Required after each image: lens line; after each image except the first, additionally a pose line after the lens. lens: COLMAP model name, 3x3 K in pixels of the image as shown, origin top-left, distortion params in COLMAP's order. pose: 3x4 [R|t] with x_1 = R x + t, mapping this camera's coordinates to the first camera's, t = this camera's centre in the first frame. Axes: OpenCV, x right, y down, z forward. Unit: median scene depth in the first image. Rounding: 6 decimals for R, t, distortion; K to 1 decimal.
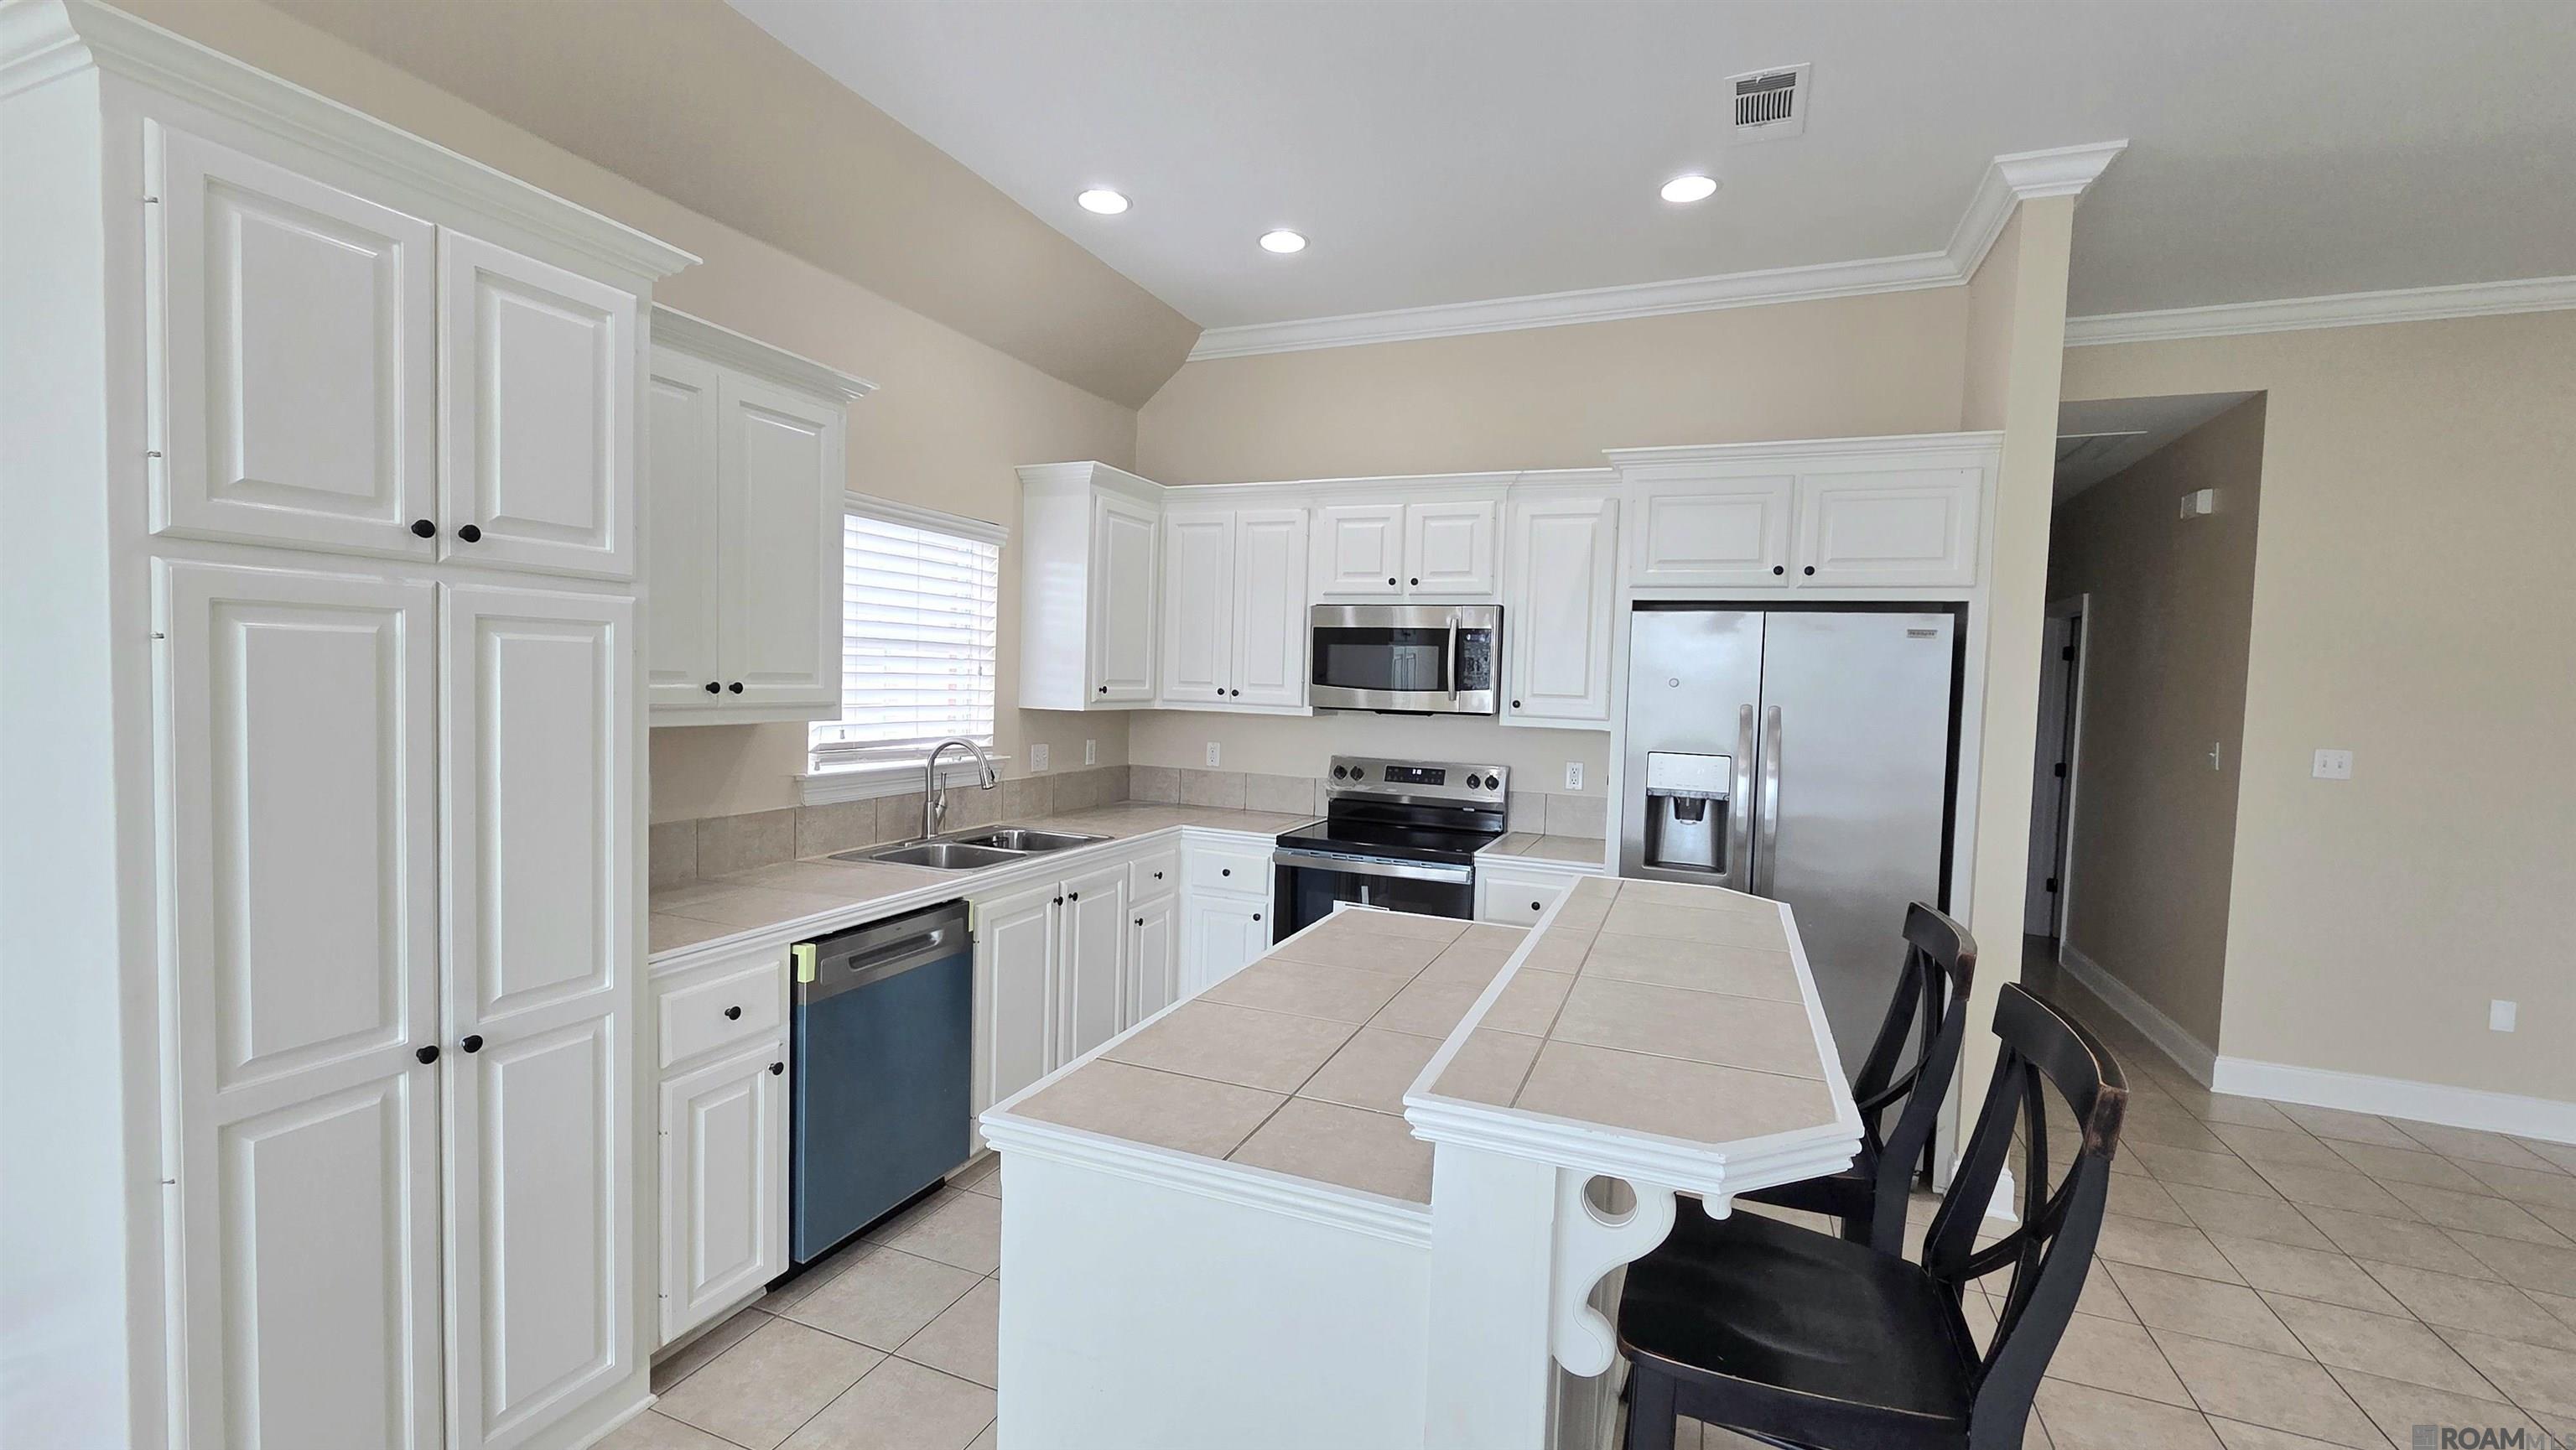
lens RADIAL K [[1059.2, 0, 1288.3], [0, 1059.2, 718.8], [0, 0, 1]] dist [0.001692, -0.000160]
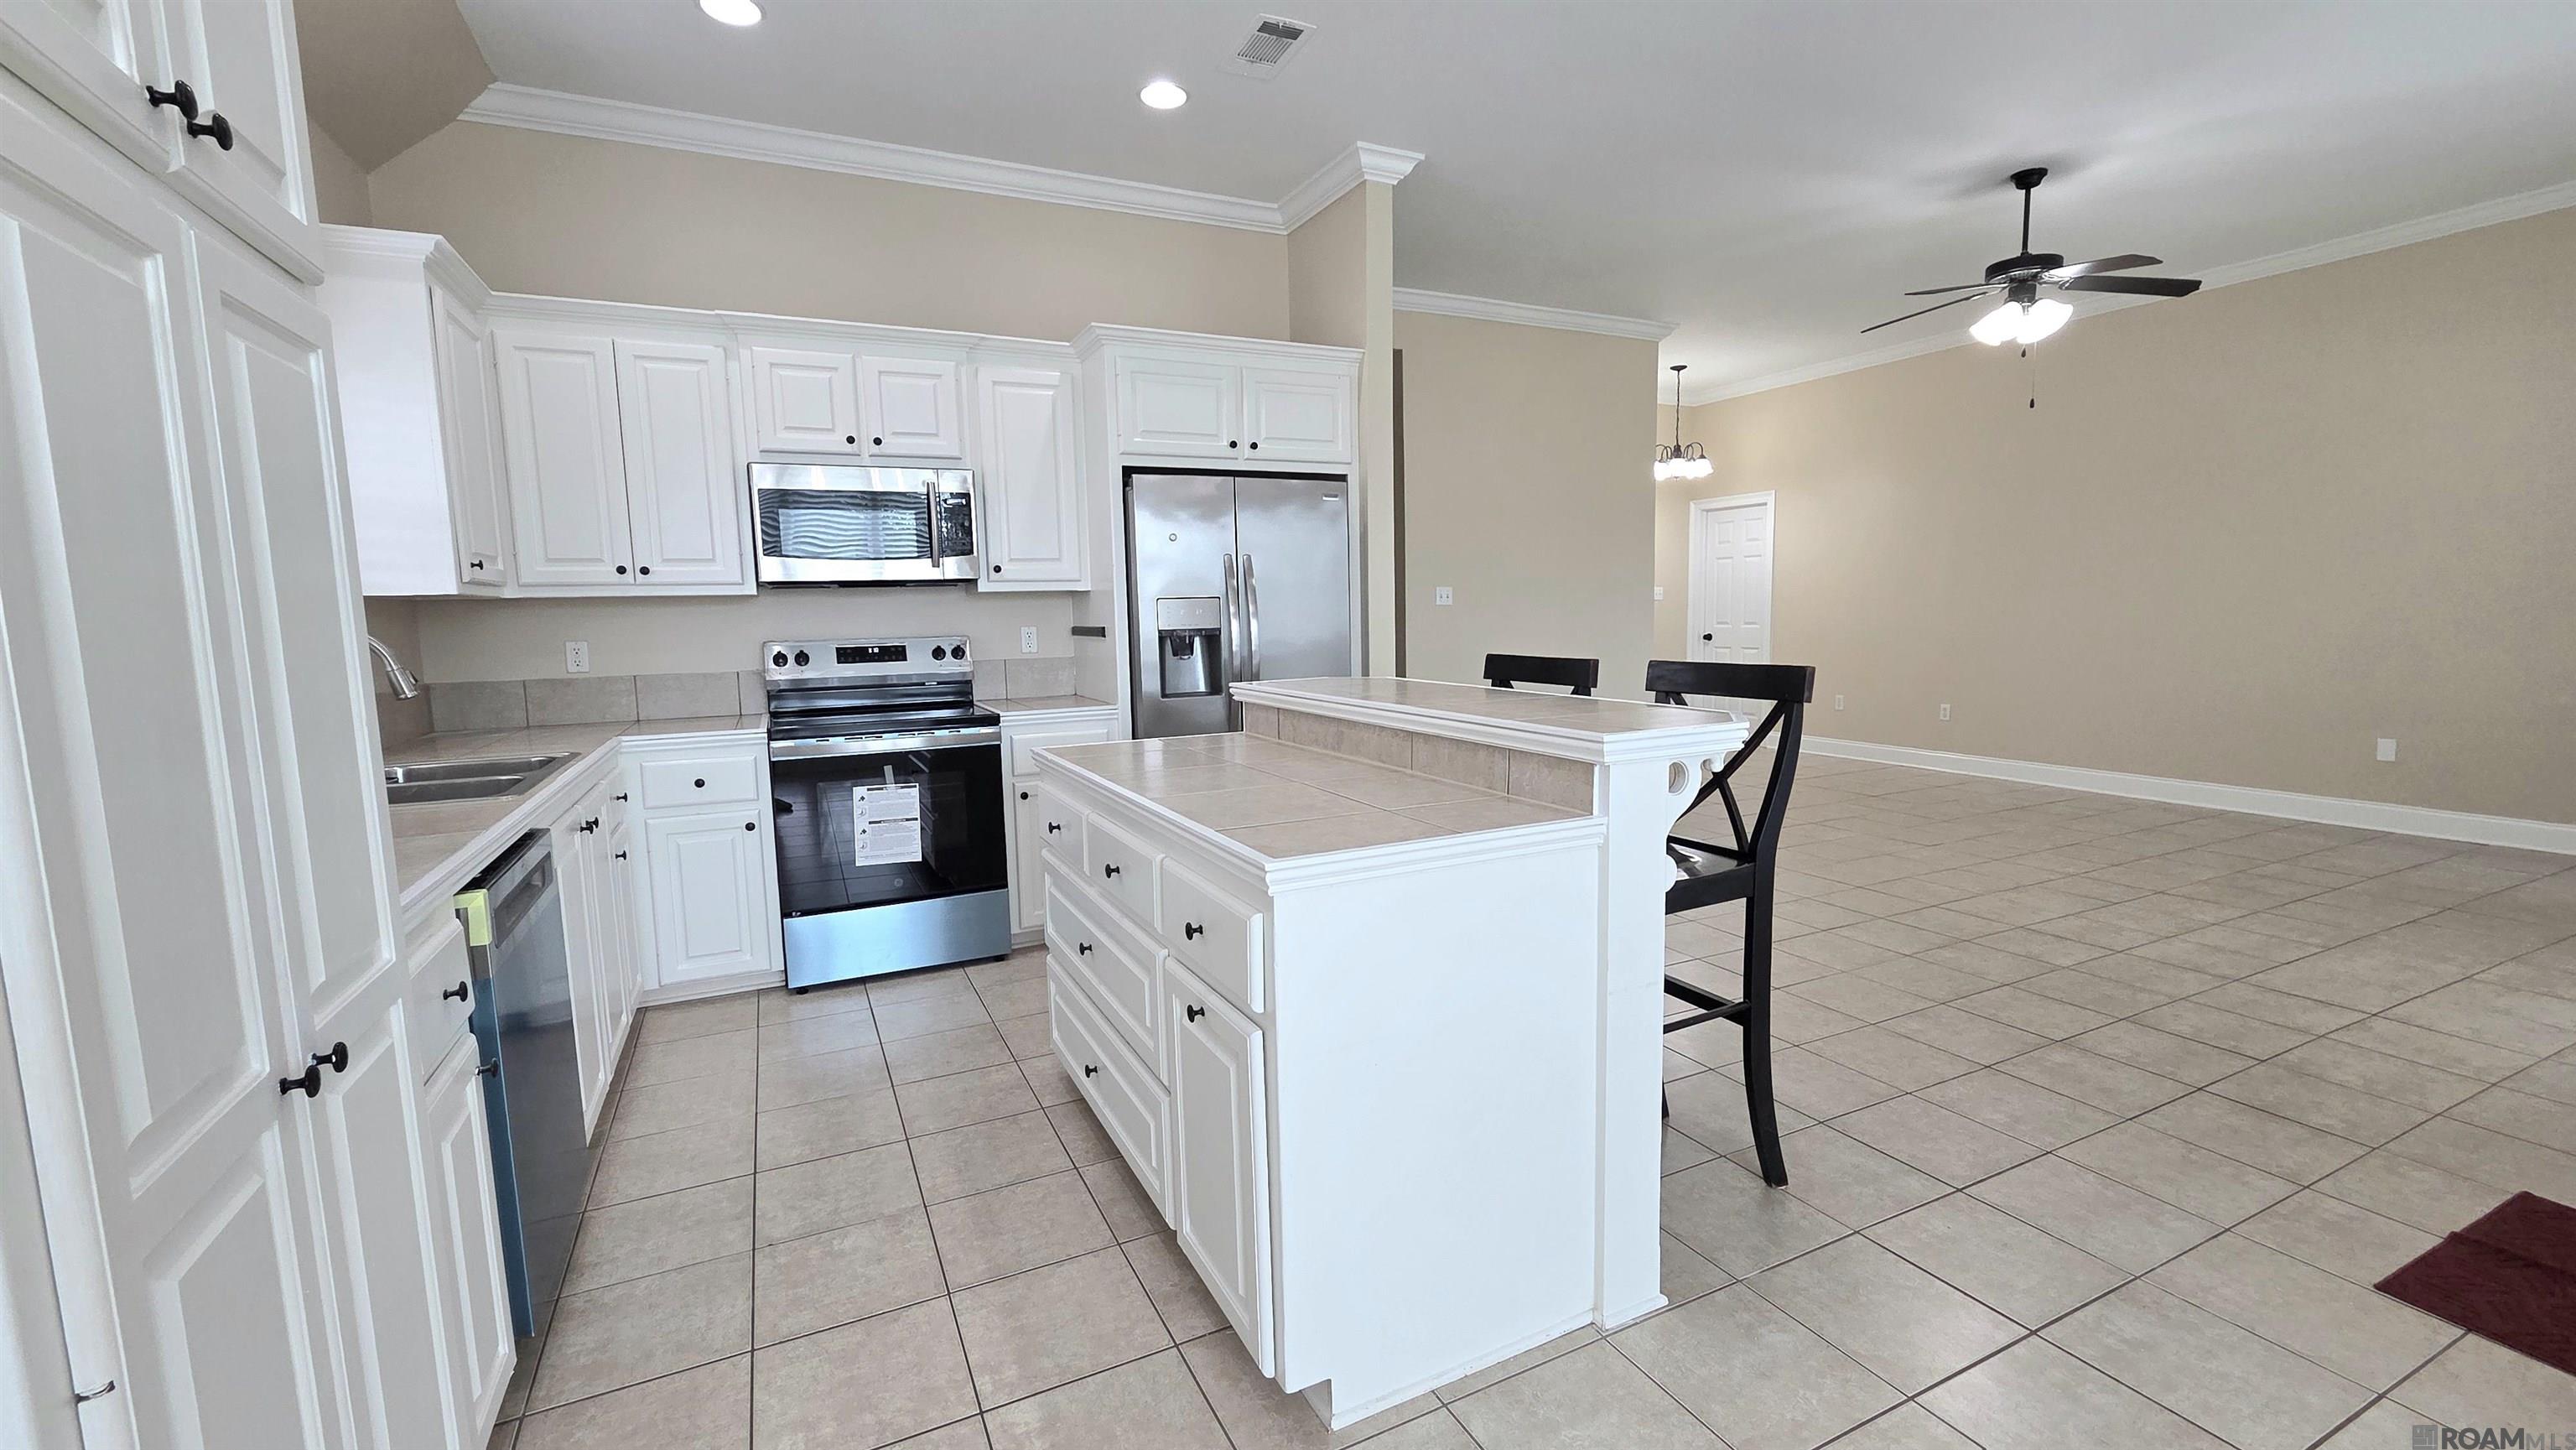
lens RADIAL K [[1059.2, 0, 1288.3], [0, 1059.2, 718.8], [0, 0, 1]] dist [0.001692, -0.000160]
pose [[0.668770, -0.125859, 0.732739, -0.355825], [0.073624, 0.991934, 0.103184, 0.043730], [-0.739815, -0.015060, 0.672642, 0.100205]]
